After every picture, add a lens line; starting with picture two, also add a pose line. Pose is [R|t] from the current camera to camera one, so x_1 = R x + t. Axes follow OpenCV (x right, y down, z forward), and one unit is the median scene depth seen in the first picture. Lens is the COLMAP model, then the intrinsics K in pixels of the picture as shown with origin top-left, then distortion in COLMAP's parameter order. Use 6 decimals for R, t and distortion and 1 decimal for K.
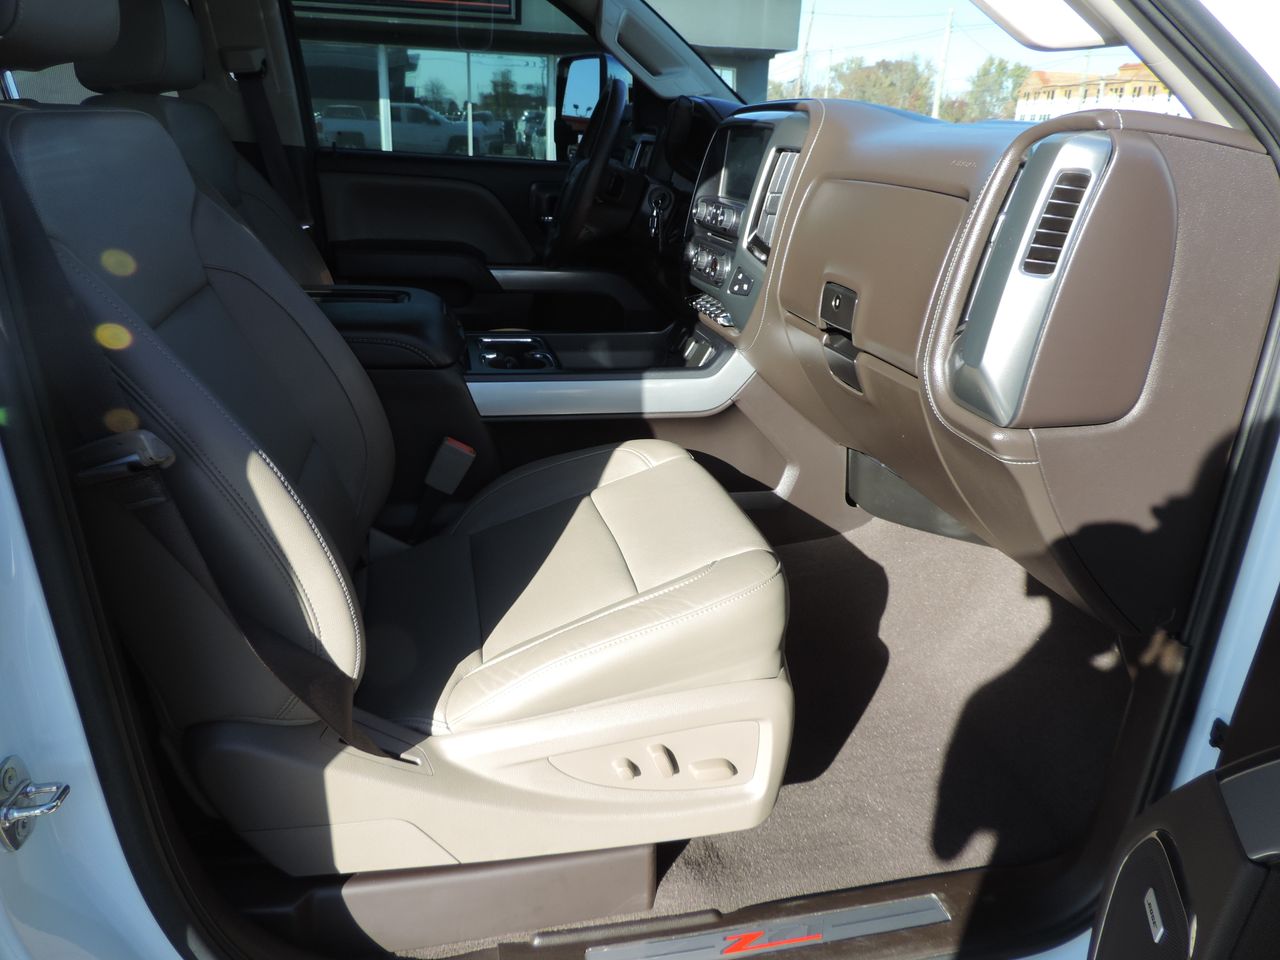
lens RADIAL K [[884.4, 0, 640.2], [0, 884.4, 503.5], [0, 0, 1]] dist [-0.051116, 0.001682]
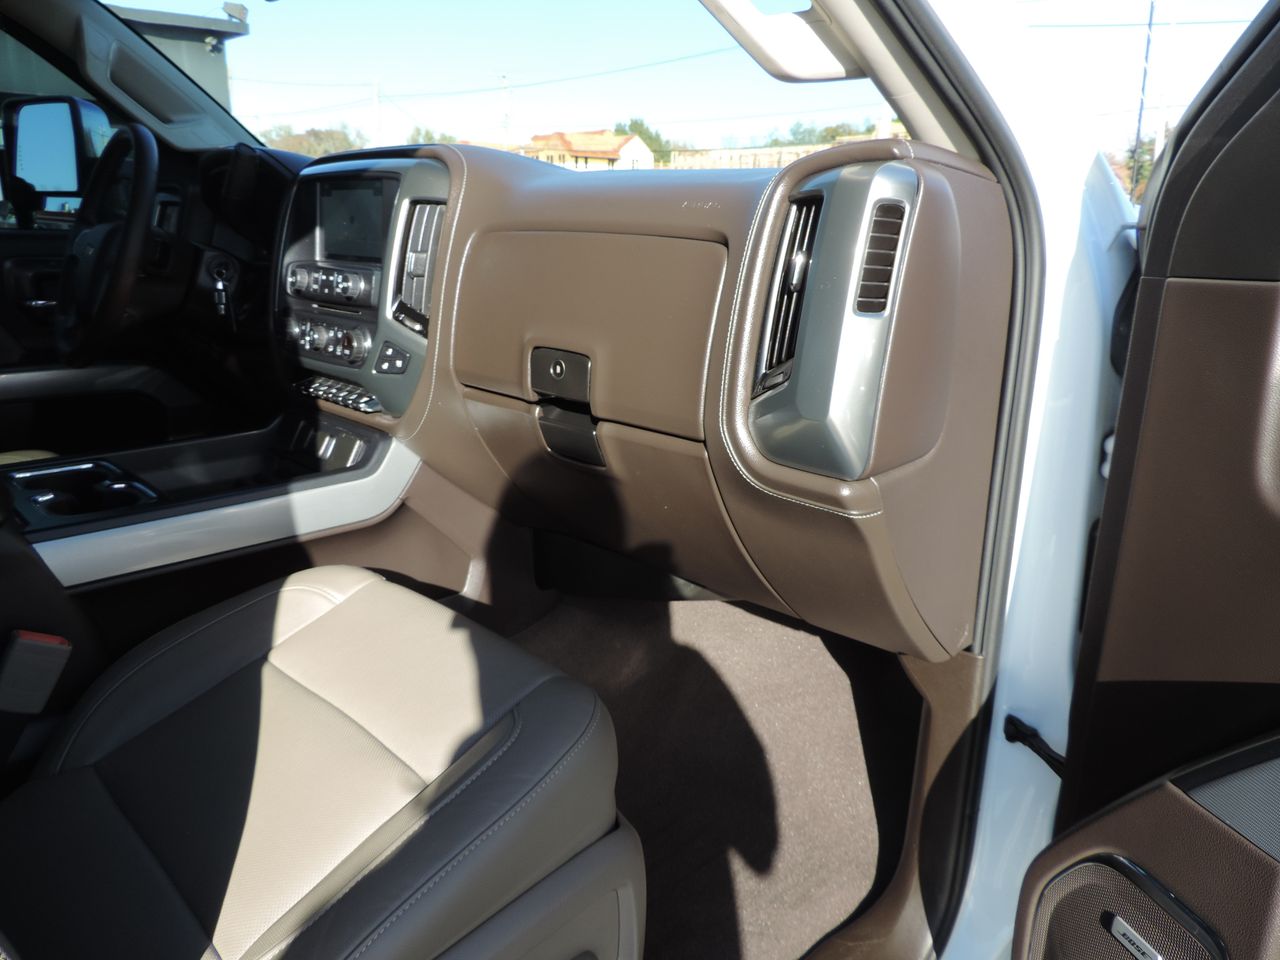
lens RADIAL K [[891.5, 0, 640.0], [0, 891.5, 480.0], [0, 0, 1]] dist [0.012202, -0.041650]
pose [[0.842769, -0.165728, 0.512128, -0.136424], [0.215004, 0.975873, -0.038016, -0.055666], [-0.493471, 0.142149, 0.858067, 0.173414]]
